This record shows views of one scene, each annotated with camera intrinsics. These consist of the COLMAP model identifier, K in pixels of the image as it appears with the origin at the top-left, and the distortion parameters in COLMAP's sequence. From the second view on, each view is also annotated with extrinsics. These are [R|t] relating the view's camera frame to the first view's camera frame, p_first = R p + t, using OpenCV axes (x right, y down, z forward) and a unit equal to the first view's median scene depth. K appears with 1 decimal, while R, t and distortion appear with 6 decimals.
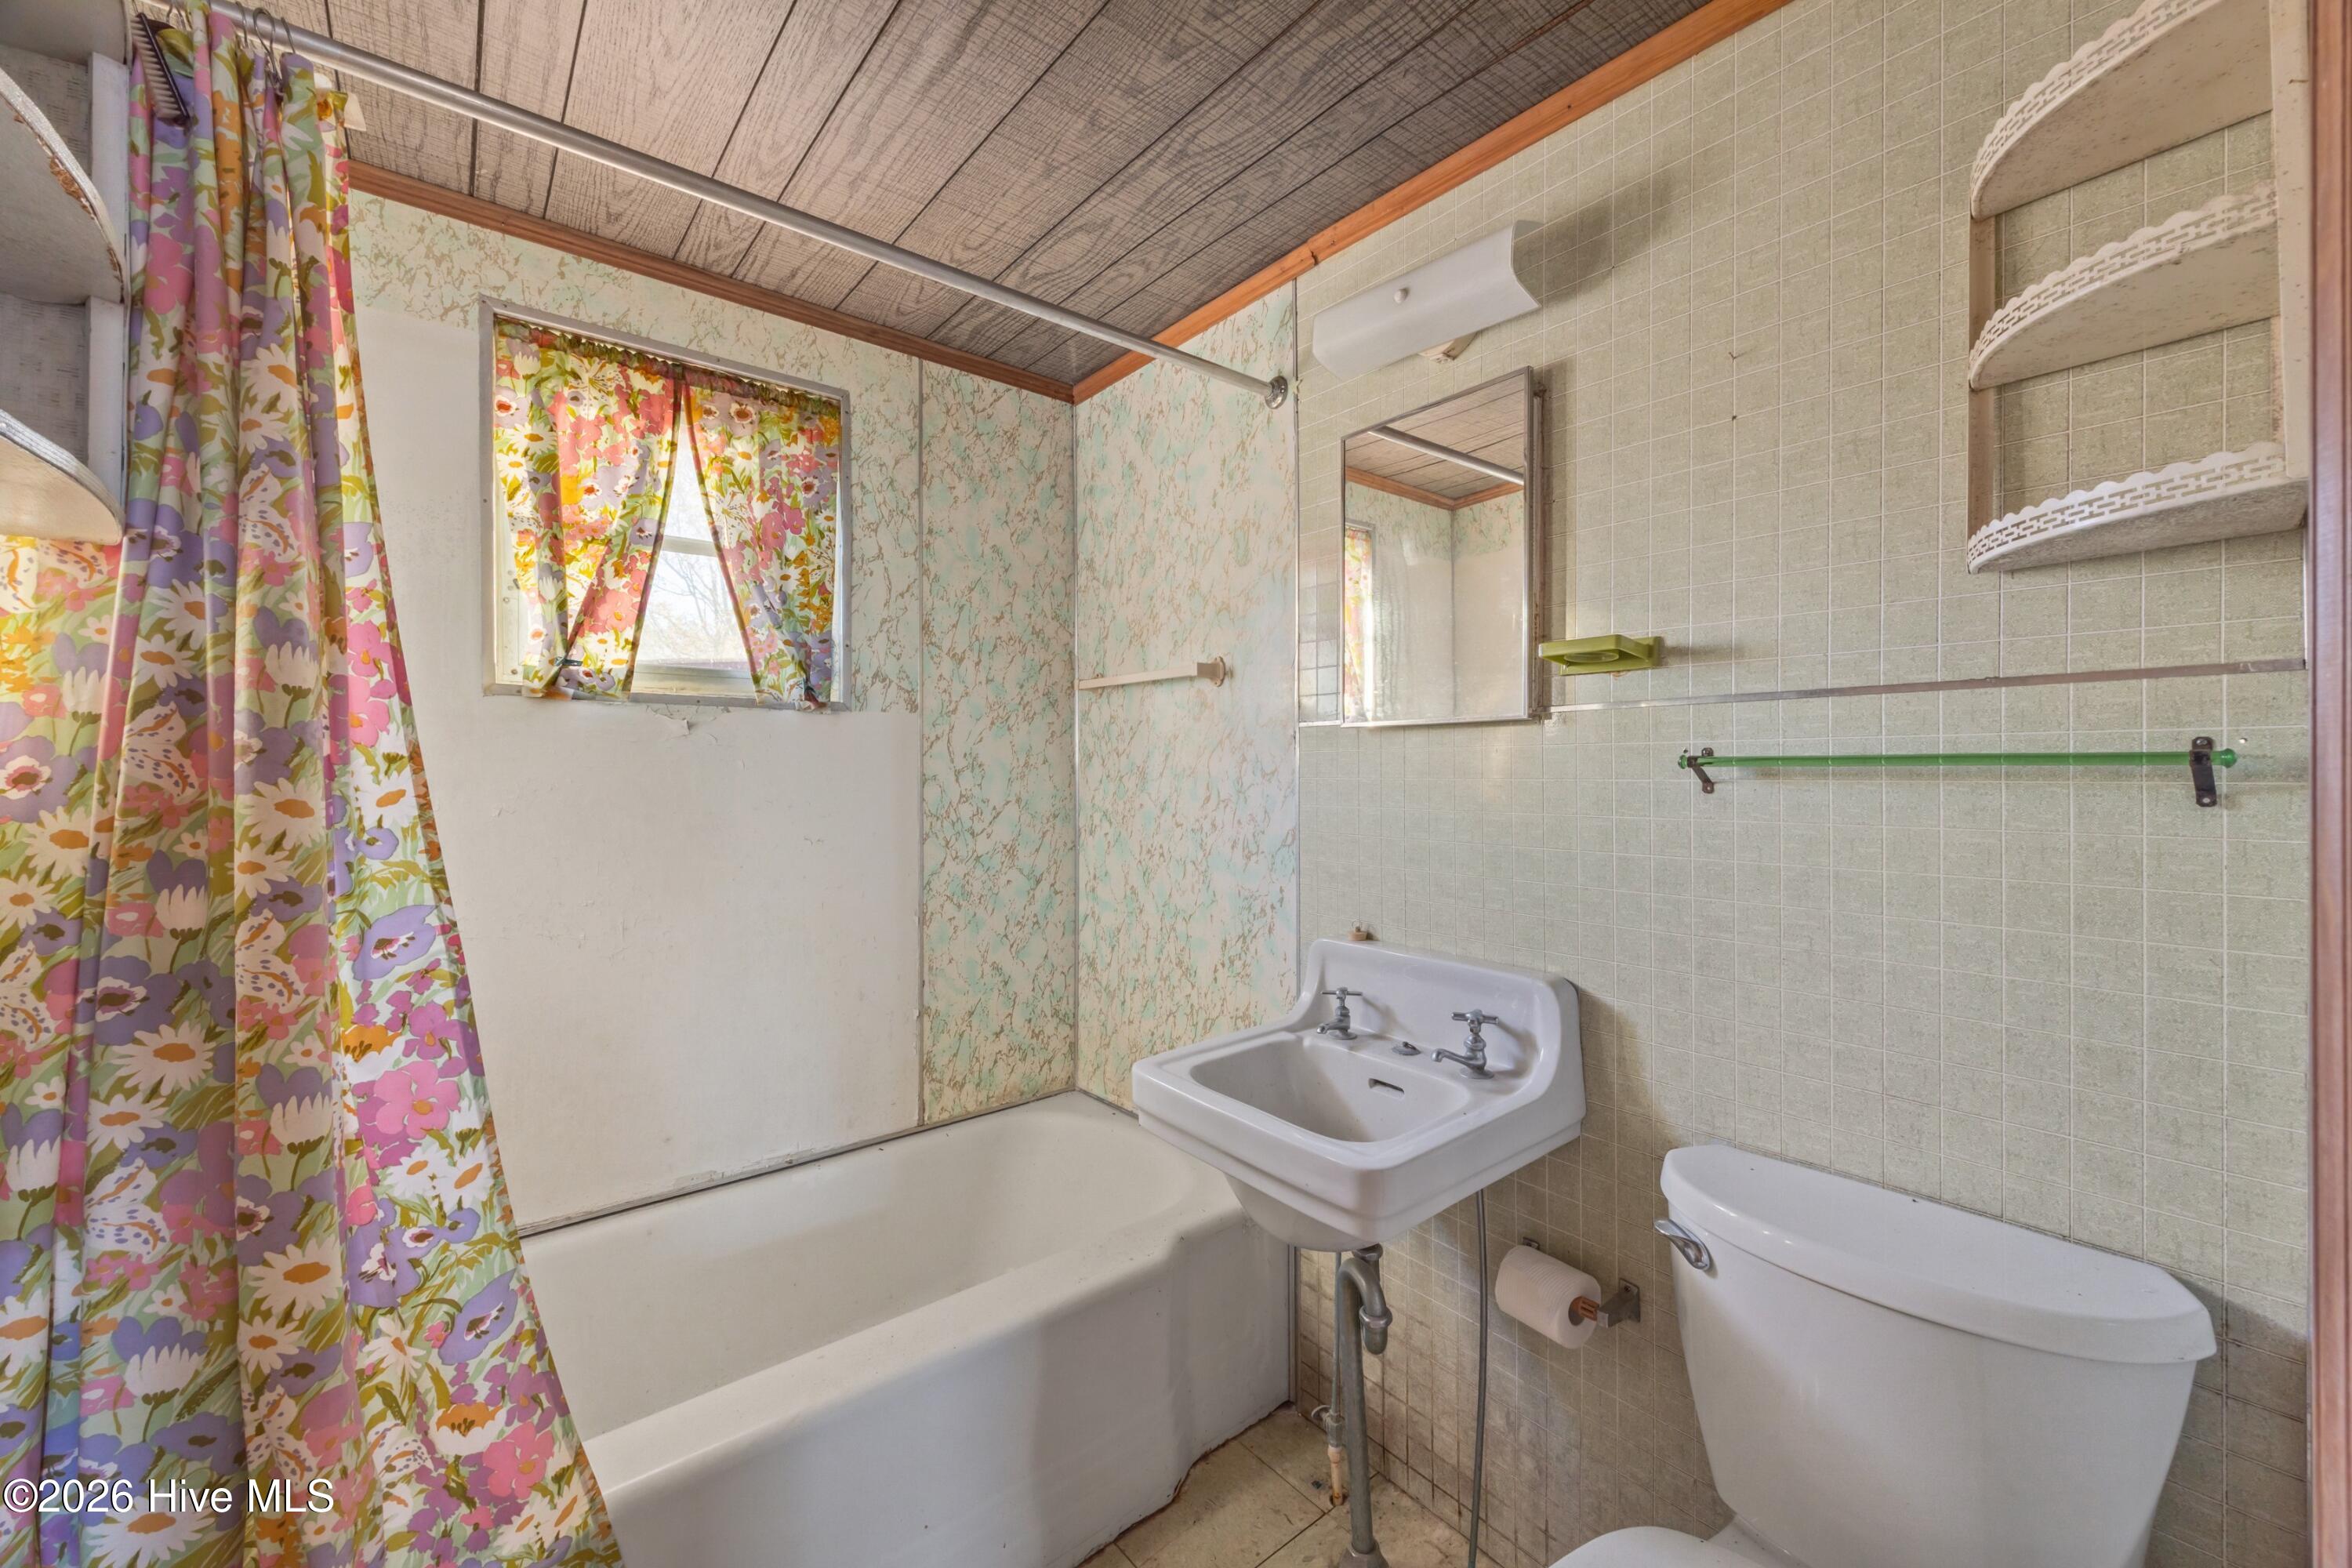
lens RADIAL K [[898.8, 0, 1157.1], [0, 898.8, 769.2], [0, 0, 1]] dist [-0.004029, -0.000613]
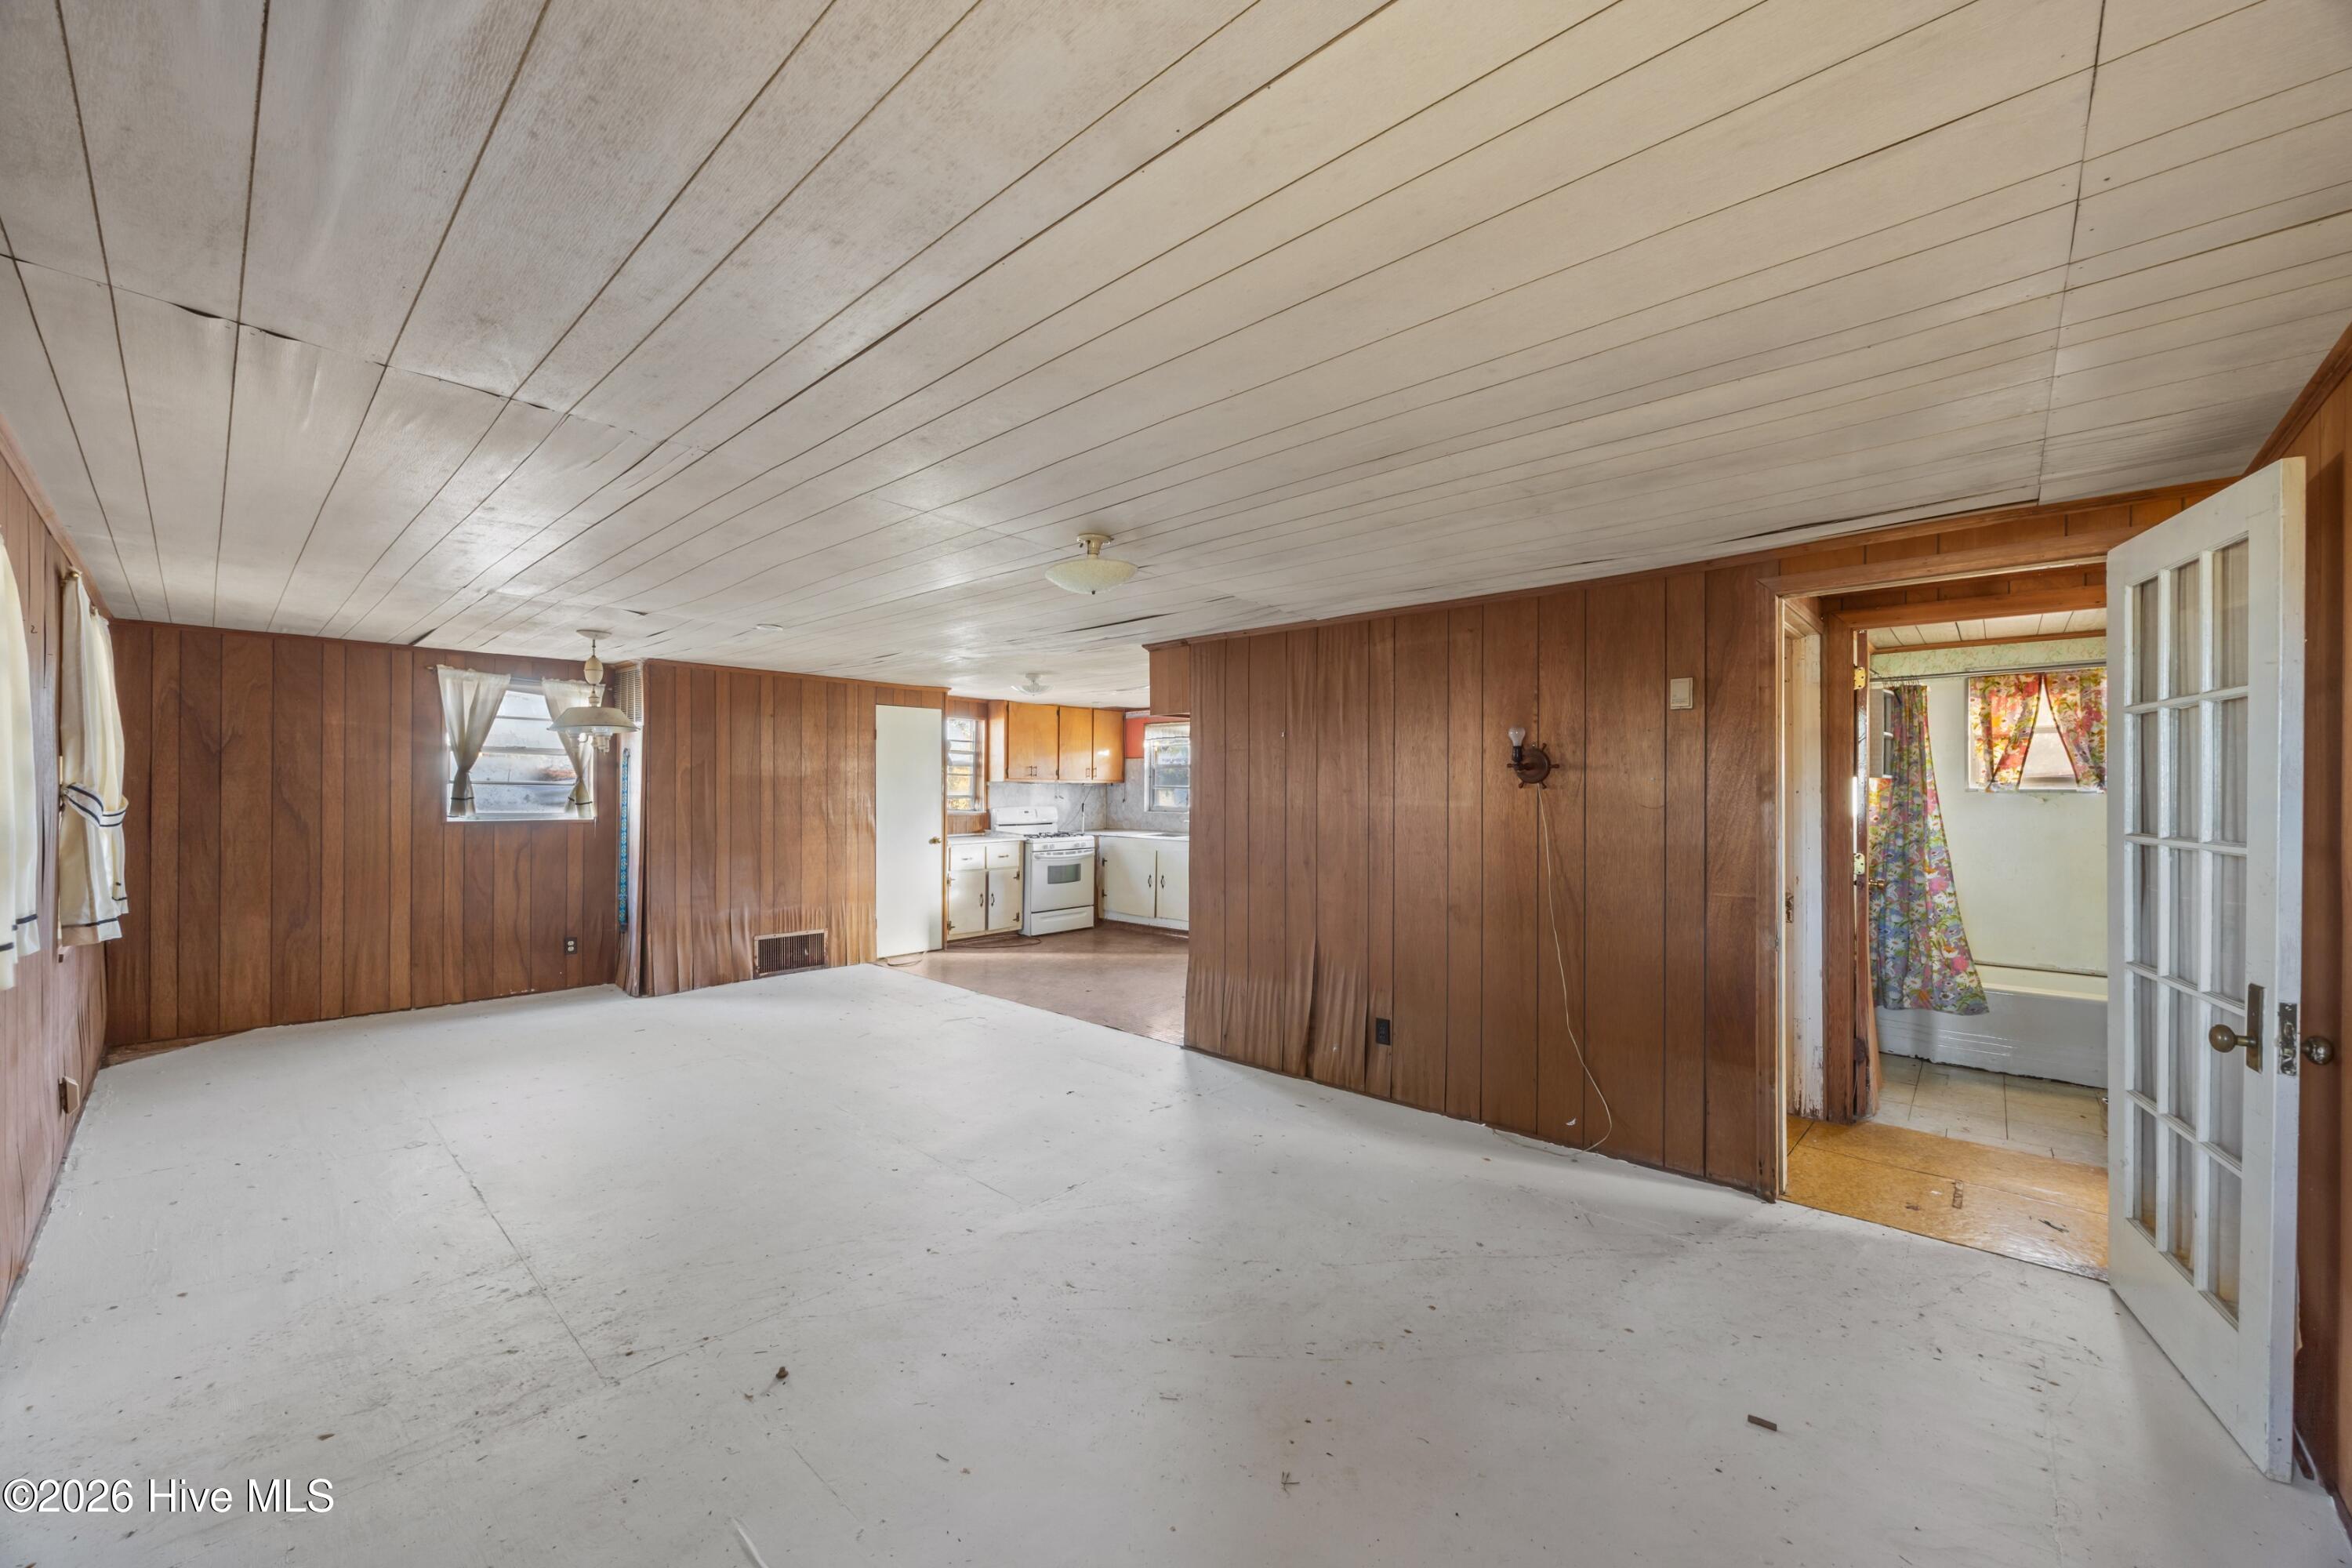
lens RADIAL K [[898.8, 0, 1199.9], [0, 898.8, 786.6], [0, 0, 1]] dist [-0.004029, -0.000613]
pose [[0.166979, 0.004134, -0.985952, 3.255075], [0.000100, 0.999991, 0.004210, -0.192660], [0.985960, -0.000802, 0.166977, -3.728949]]
